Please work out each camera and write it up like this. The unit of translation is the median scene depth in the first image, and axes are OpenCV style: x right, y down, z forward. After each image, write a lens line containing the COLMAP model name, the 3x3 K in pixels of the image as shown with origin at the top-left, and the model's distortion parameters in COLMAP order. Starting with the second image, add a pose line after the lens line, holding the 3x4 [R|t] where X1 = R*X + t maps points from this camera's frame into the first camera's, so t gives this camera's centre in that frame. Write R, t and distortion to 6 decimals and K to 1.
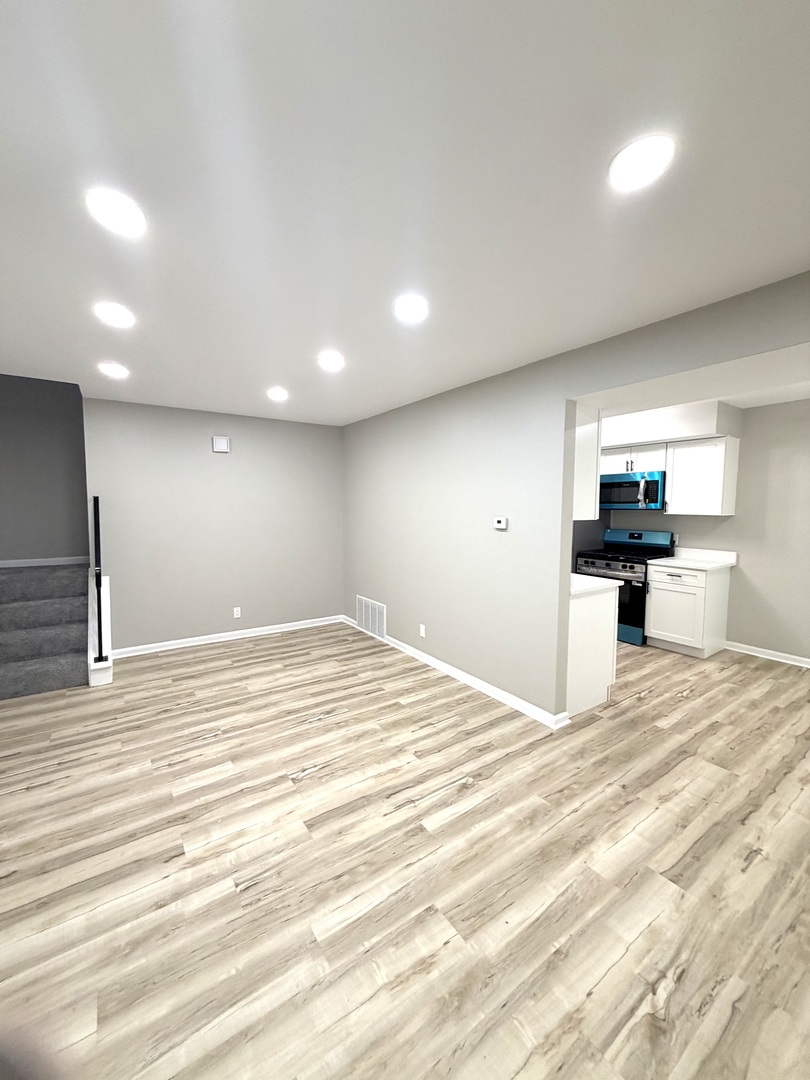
lens RADIAL K [[428.3, 0, 405.0], [0, 428.3, 540.0], [0, 0, 1]] dist [-0.001290, -0.000254]
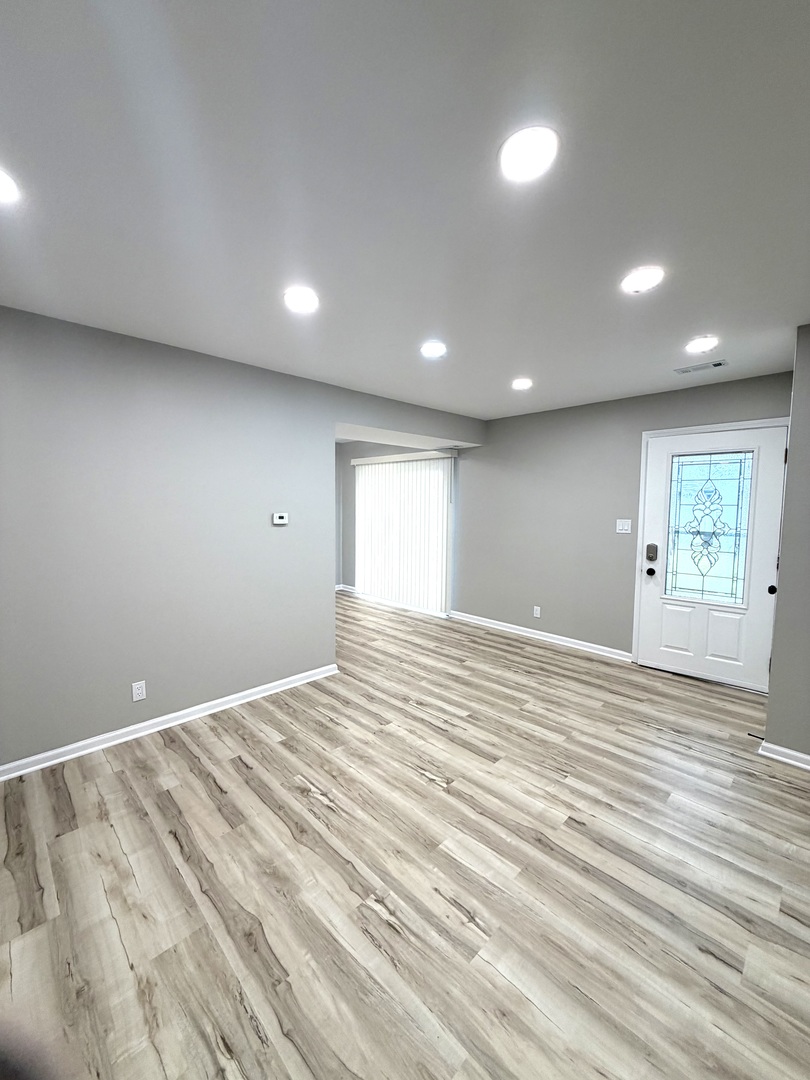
lens RADIAL K [[428.3, 0, 405.0], [0, 428.3, 540.0], [0, 0, 1]] dist [-0.001290, -0.000254]
pose [[-0.174418, -0.089164, 0.980626, -1.072754], [0.070673, 0.992190, 0.102786, -0.092993], [-0.982132, 0.087231, -0.166754, 1.126161]]
